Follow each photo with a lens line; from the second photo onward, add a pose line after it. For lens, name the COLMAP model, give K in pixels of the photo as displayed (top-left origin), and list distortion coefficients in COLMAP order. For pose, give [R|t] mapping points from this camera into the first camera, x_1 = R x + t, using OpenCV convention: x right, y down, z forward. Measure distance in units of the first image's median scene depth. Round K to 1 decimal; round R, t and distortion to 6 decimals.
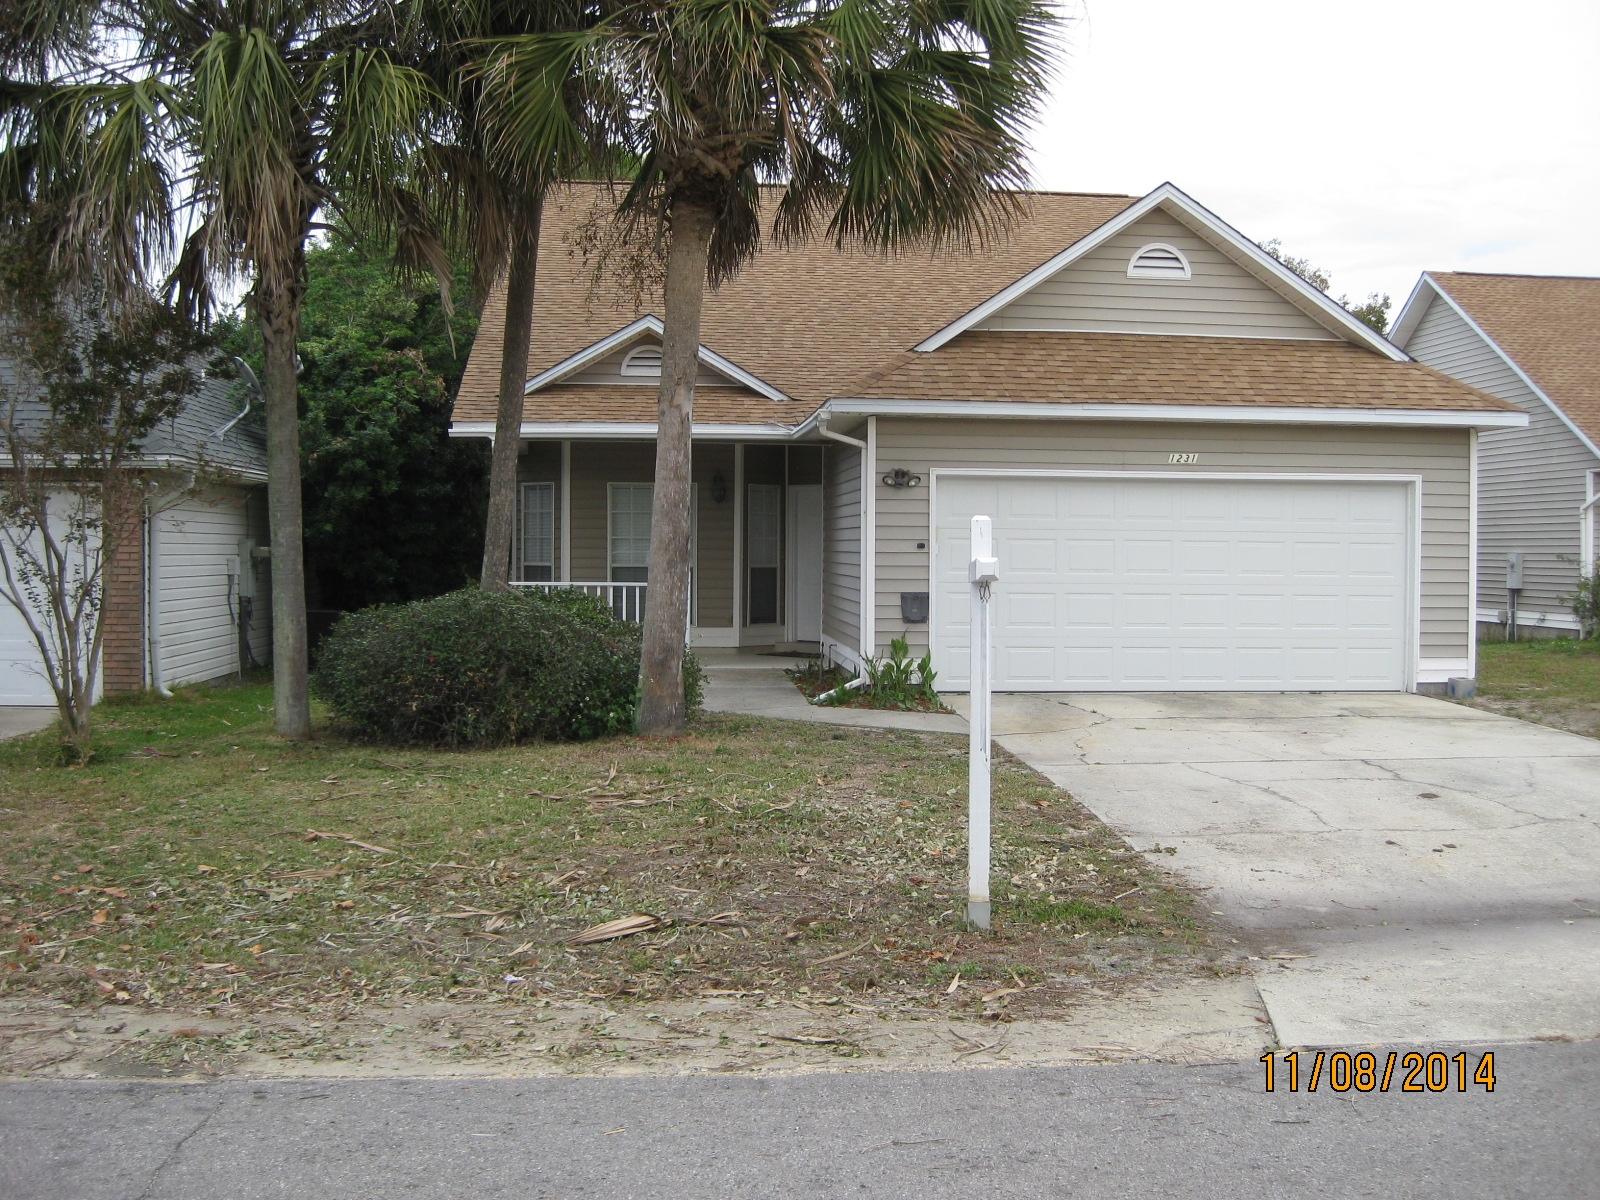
lens RADIAL K [[1749.6, 0, 796.2], [0, 1749.6, 592.0], [0, 0, 1]] dist [-0.158318, 0.064728]
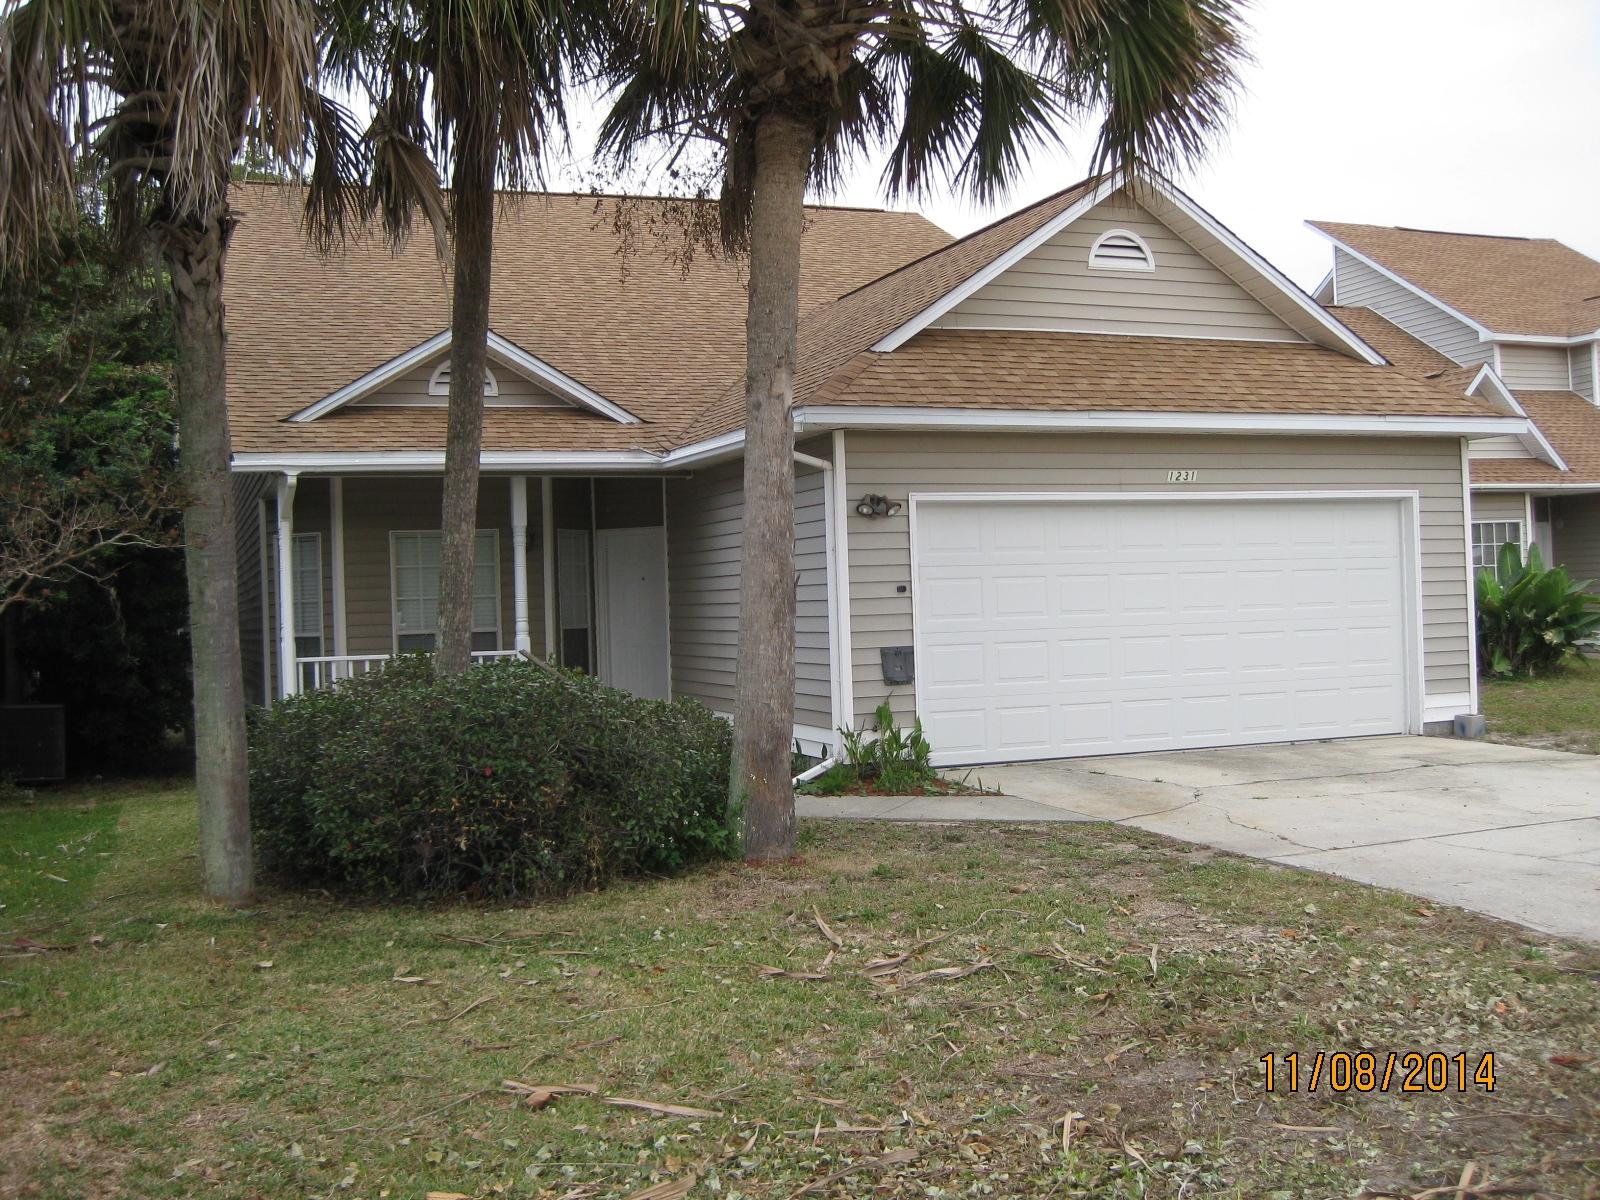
lens RADIAL K [[1749.6, 0, 796.2], [0, 1749.6, 592.0], [0, 0, 1]] dist [-0.158318, 0.064728]
pose [[0.961238, -0.034657, 0.273534, -0.195364], [0.044300, 0.998593, -0.029154, -0.003553], [-0.272139, 0.040142, 0.961420, 0.232560]]
